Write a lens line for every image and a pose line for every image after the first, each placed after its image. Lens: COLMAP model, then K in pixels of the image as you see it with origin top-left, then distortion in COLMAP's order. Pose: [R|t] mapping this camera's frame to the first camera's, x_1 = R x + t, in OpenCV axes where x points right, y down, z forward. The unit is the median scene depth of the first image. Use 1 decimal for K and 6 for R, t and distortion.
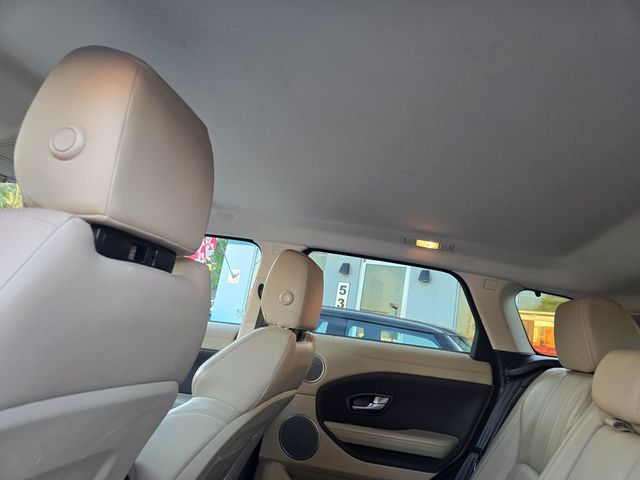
lens RADIAL K [[442.1, 0, 322.2], [0, 442.1, 243.0], [0, 0, 1]] dist [0.034637, -0.036492]
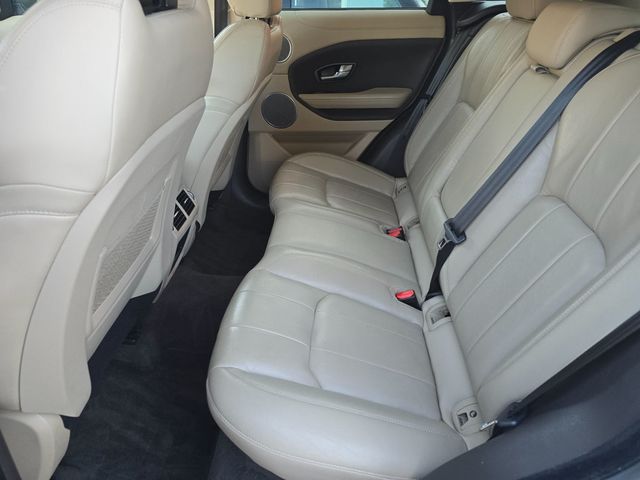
lens RADIAL K [[434.2, 0, 321.2], [0, 434.2, 236.0], [0, 0, 1]] dist [0.024366, -0.005693]
pose [[0.985008, -0.168174, 0.038429, -0.042546], [0.100395, 0.739997, 0.665075, -0.070034], [-0.140286, -0.651246, 0.745787, -0.084654]]
